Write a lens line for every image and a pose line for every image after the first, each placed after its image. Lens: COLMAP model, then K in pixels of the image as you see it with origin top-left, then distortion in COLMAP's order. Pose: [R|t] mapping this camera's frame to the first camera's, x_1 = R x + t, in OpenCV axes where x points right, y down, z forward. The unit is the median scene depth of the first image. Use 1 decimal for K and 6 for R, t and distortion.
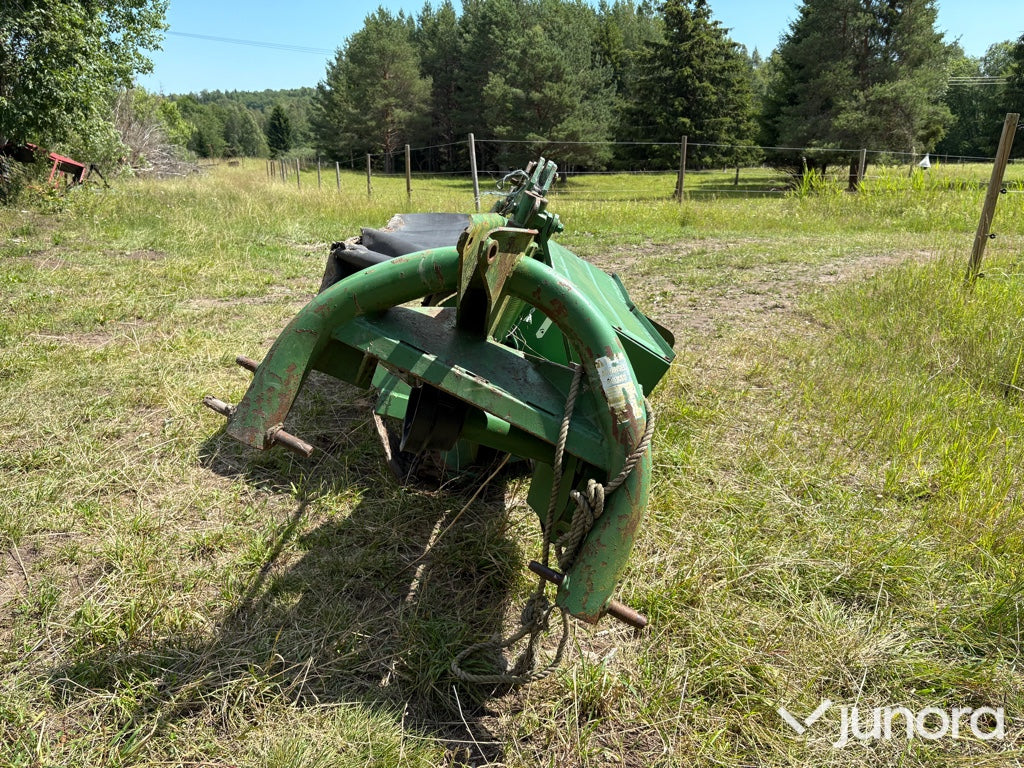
lens RADIAL K [[781.9, 0, 513.1], [0, 781.9, 380.8], [0, 0, 1]] dist [0.043187, -0.048153]
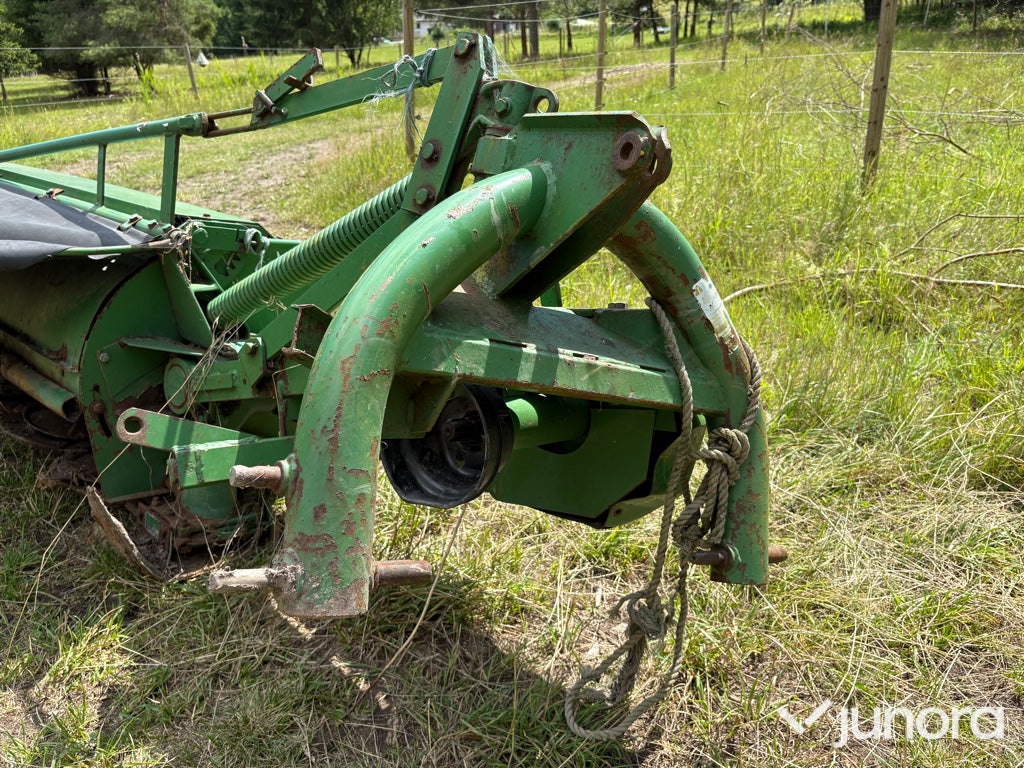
lens RADIAL K [[781.9, 0, 513.1], [0, 781.9, 380.8], [0, 0, 1]] dist [0.043187, -0.048153]
pose [[0.667047, -0.334449, 0.665727, -0.099704], [0.257921, 0.941985, 0.214803, -0.026724], [-0.698946, 0.028421, 0.714609, 0.097751]]
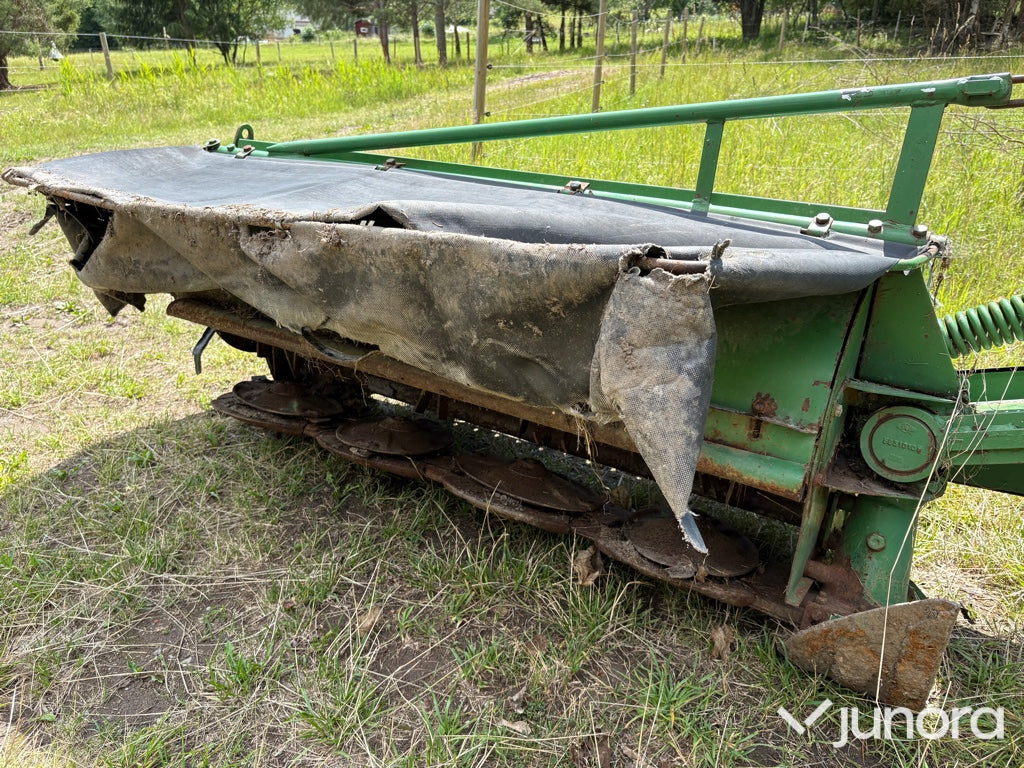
lens RADIAL K [[779.6, 0, 512.0], [0, 779.6, 384.0], [0, 0, 1]] dist [0.060915, -0.075252]
pose [[0.537194, -0.351706, 0.766632, -0.174339], [0.252018, 0.934324, 0.252043, -0.071757], [-0.804928, 0.057809, 0.590550, 0.273883]]
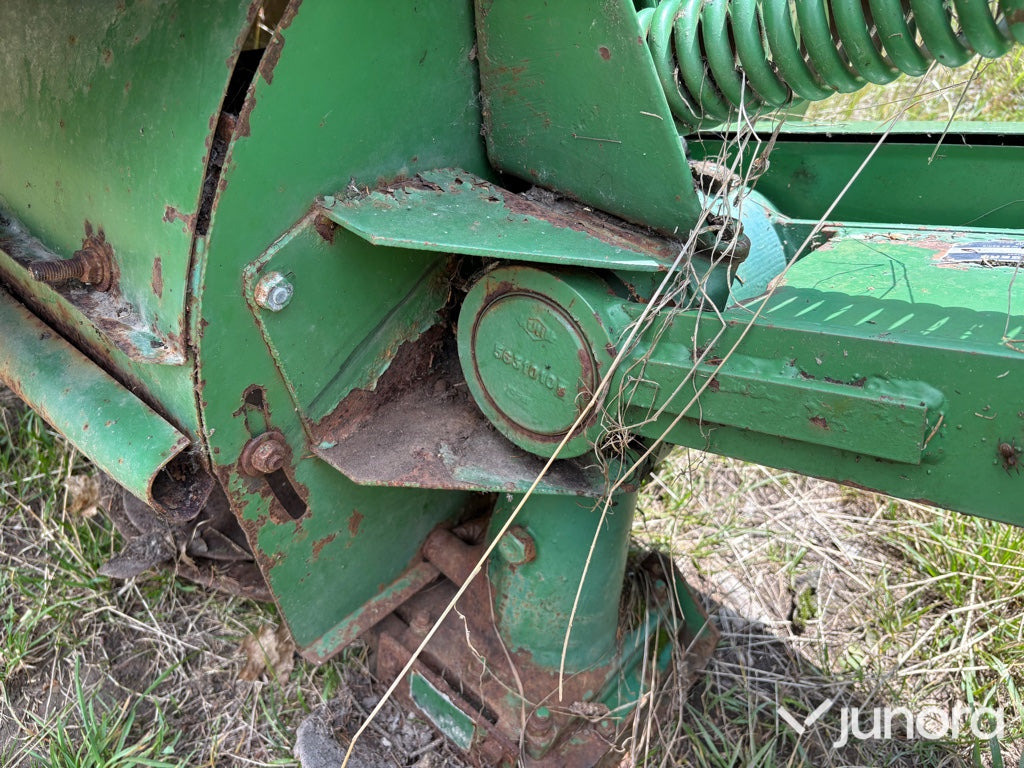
lens RADIAL K [[789.7, 0, 512.0], [0, 789.7, 384.0], [0, 0, 1]] dist [-0.004383, -0.001957]
pose [[0.646979, -0.578038, 0.497283, -0.052439], [0.272994, 0.784532, 0.556761, -0.034872], [-0.711964, -0.224458, 0.665377, 0.266736]]
